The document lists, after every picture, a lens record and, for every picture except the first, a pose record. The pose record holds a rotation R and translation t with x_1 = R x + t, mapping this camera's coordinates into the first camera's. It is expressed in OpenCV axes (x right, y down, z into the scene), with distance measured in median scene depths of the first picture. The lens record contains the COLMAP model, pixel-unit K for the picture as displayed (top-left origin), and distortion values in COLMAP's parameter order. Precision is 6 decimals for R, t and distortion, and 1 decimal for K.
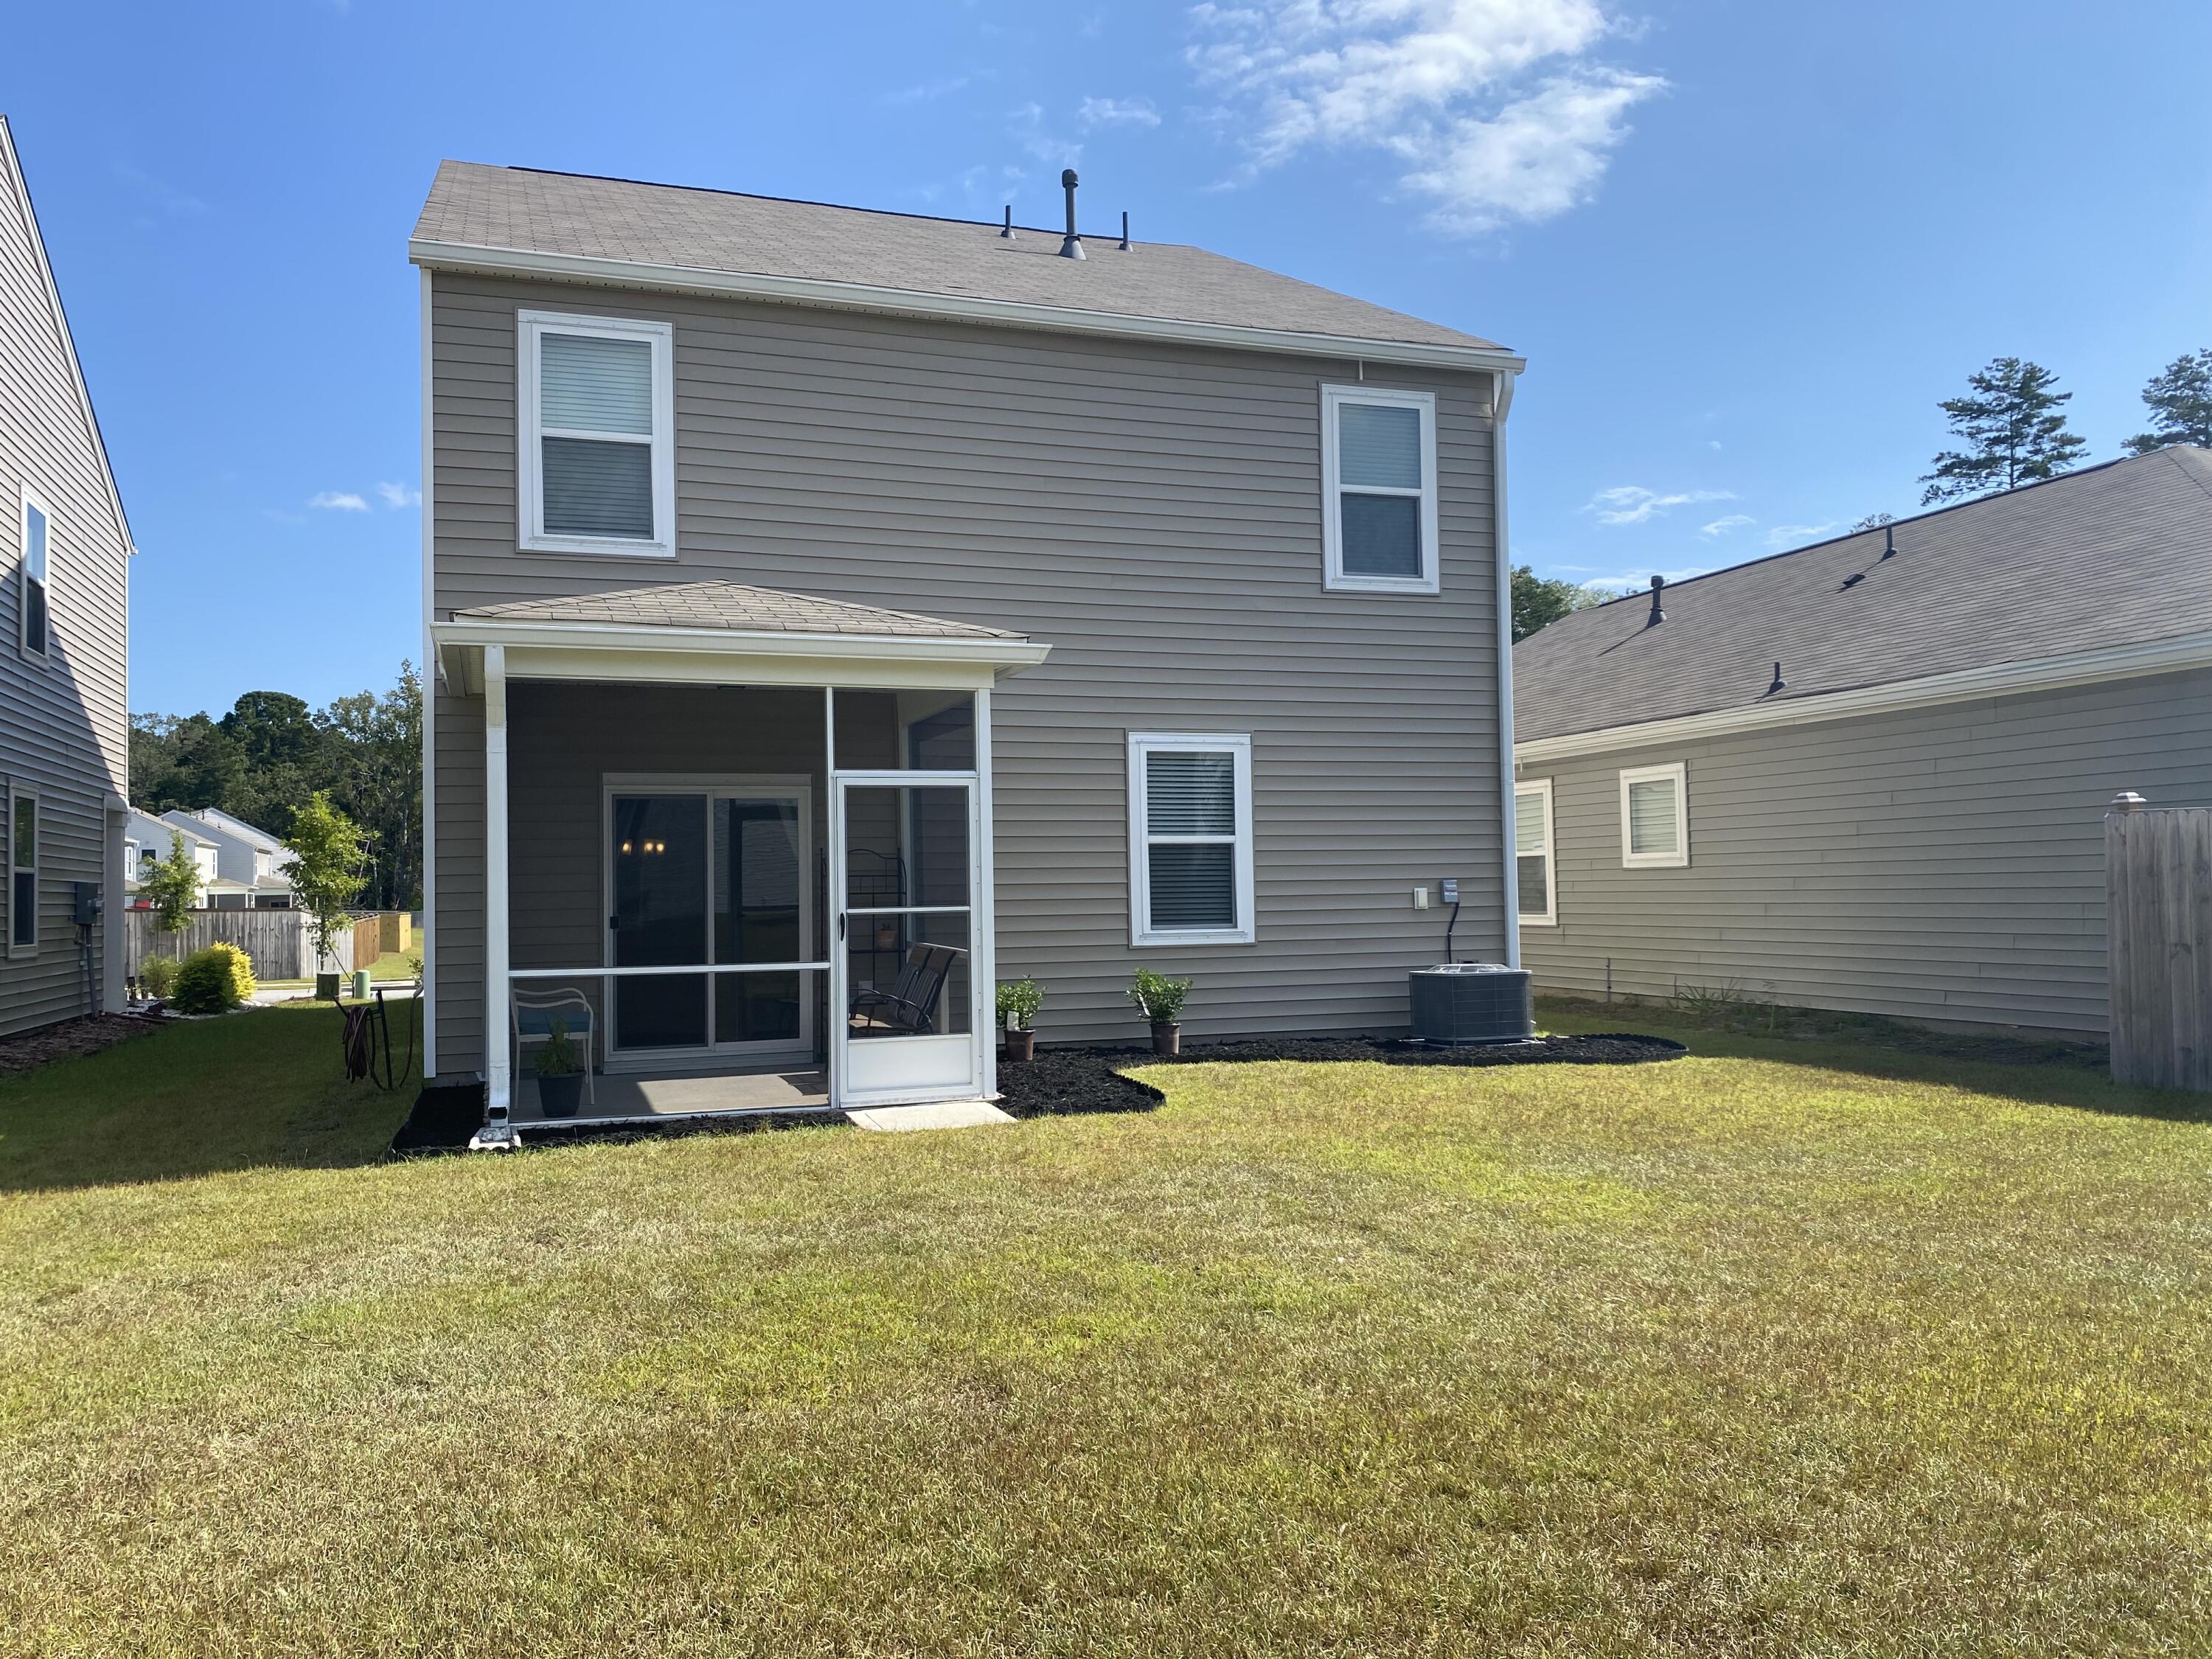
lens RADIAL K [[1684.6, 0, 1101.7], [0, 1684.6, 841.8], [0, 0, 1]] dist [0.015079, -0.036336]
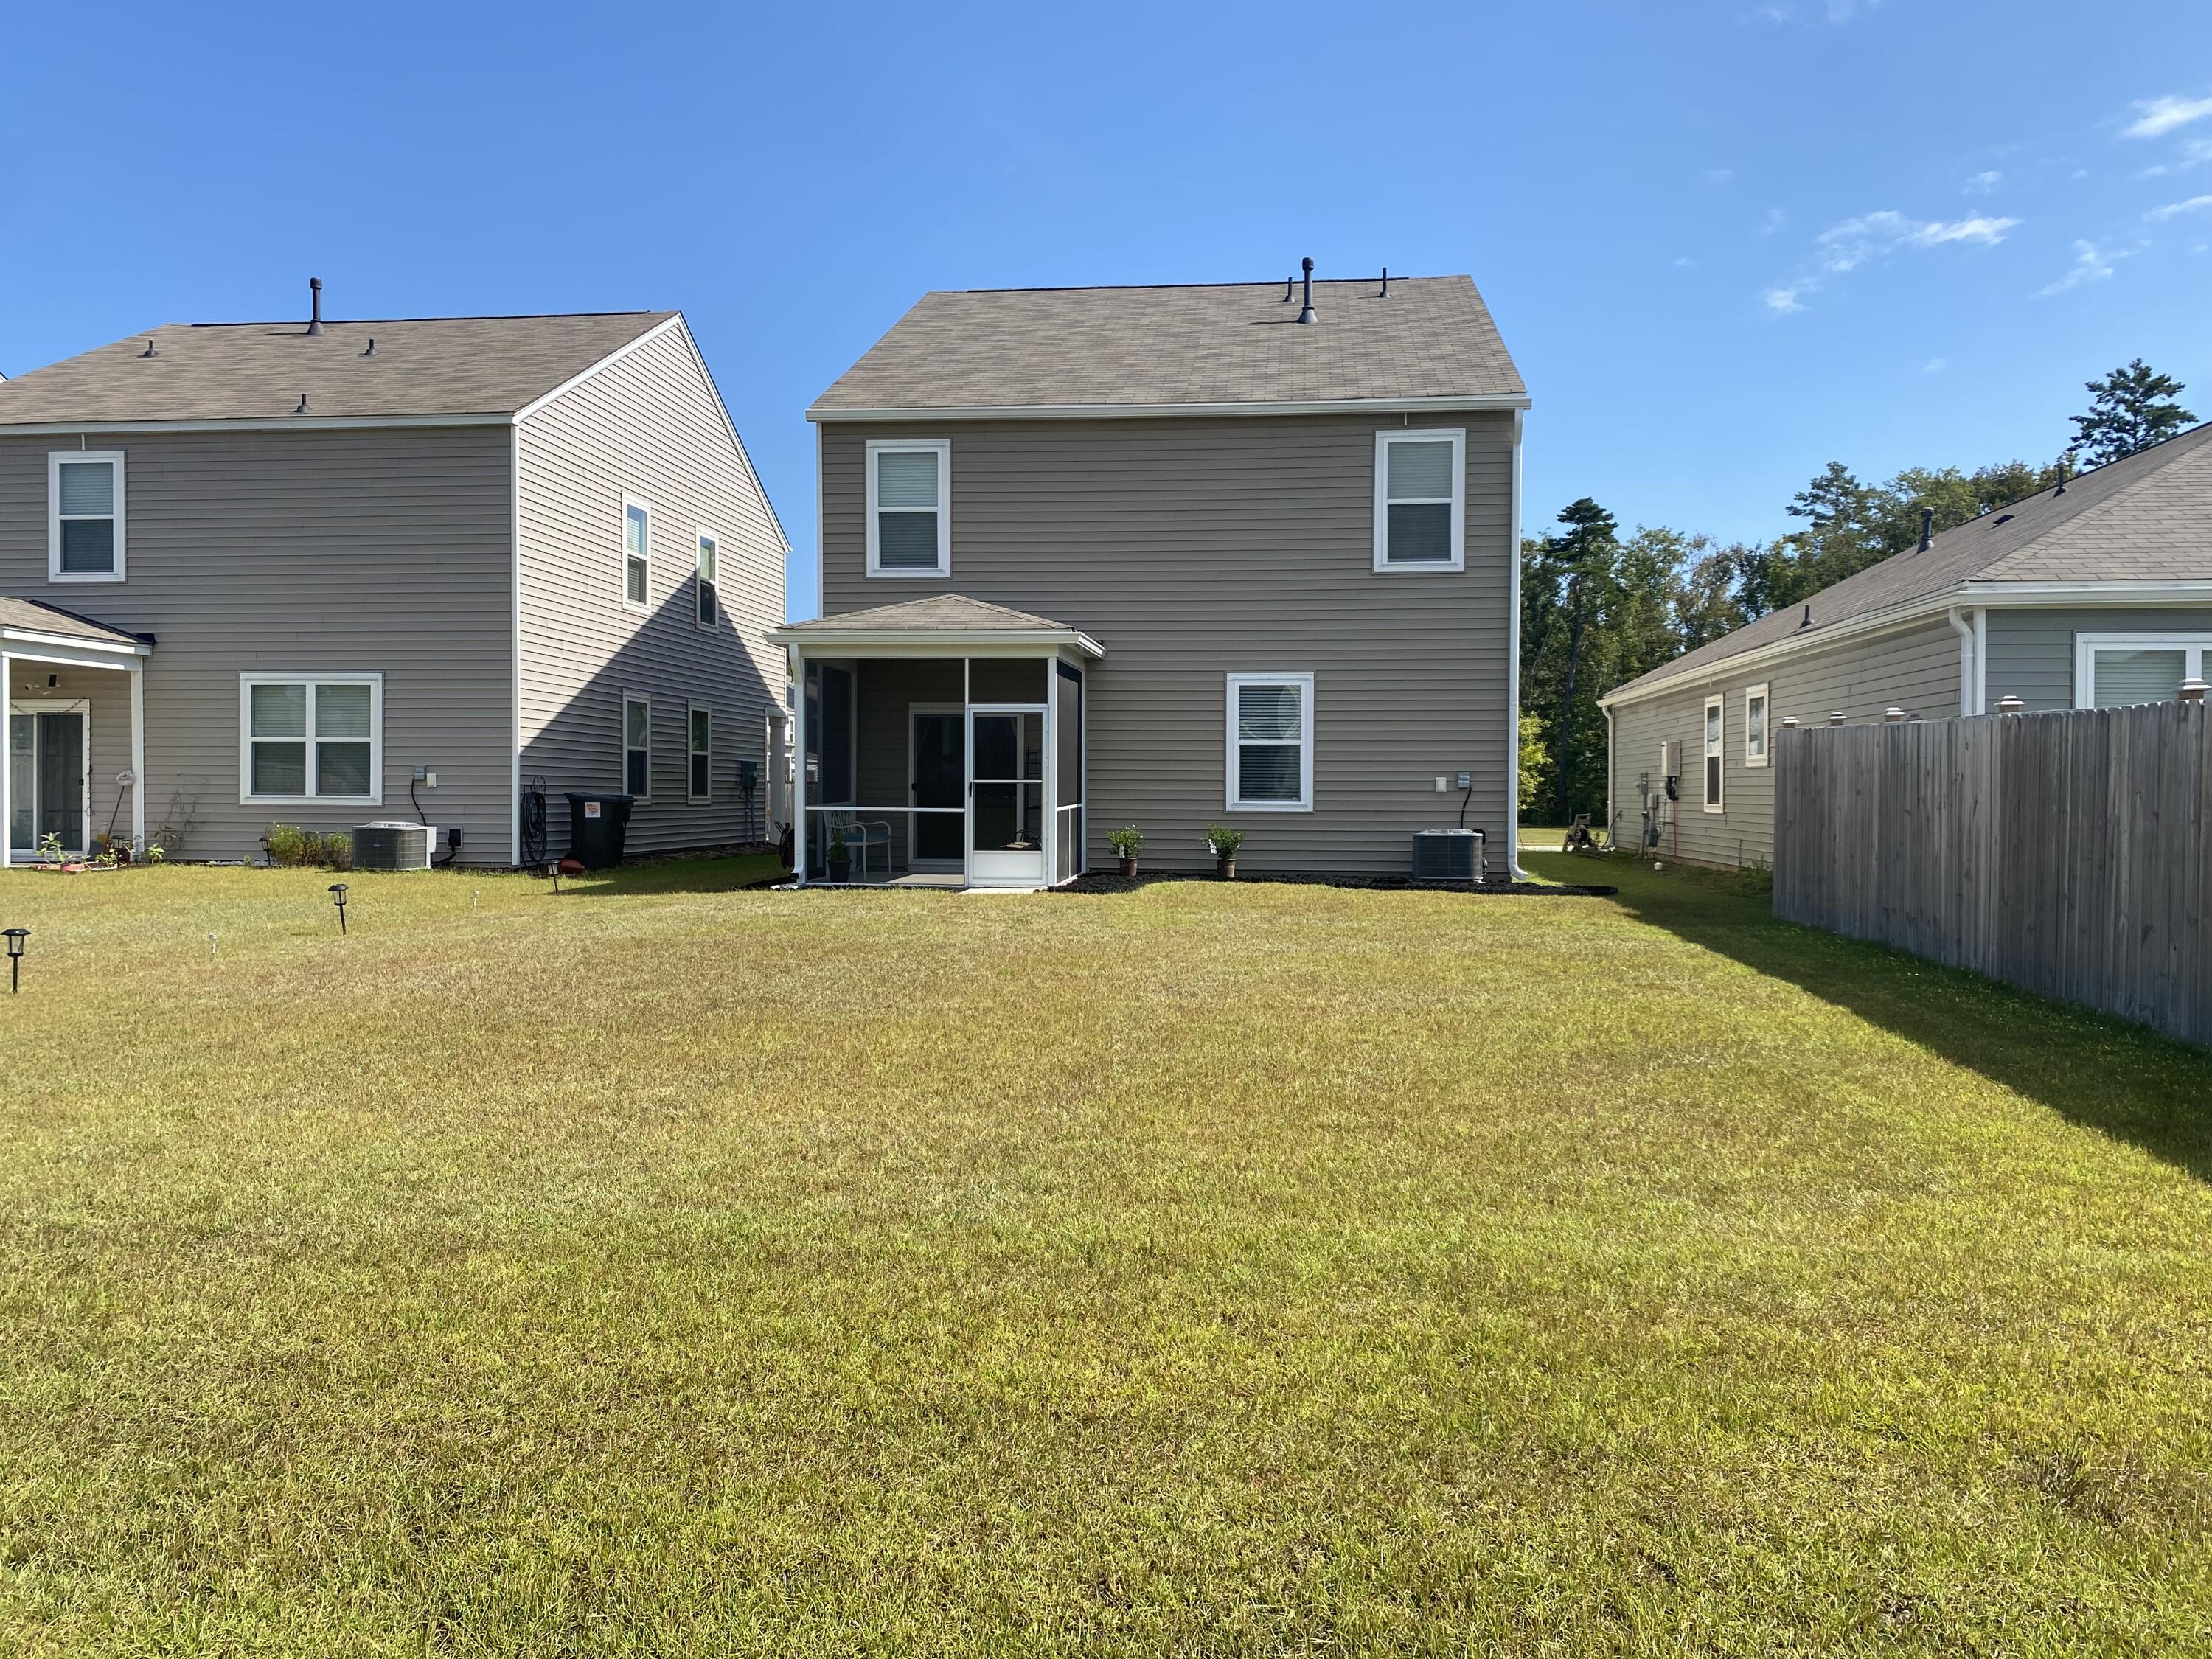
lens RADIAL K [[1684.6, 0, 1110.7], [0, 1684.6, 824.1], [0, 0, 1]] dist [0.015079, -0.036336]
pose [[0.901403, 0.029694, -0.431962, 0.597832], [-0.006918, 0.998506, 0.054203, -0.009585], [0.432926, -0.045871, 0.900262, -0.455868]]
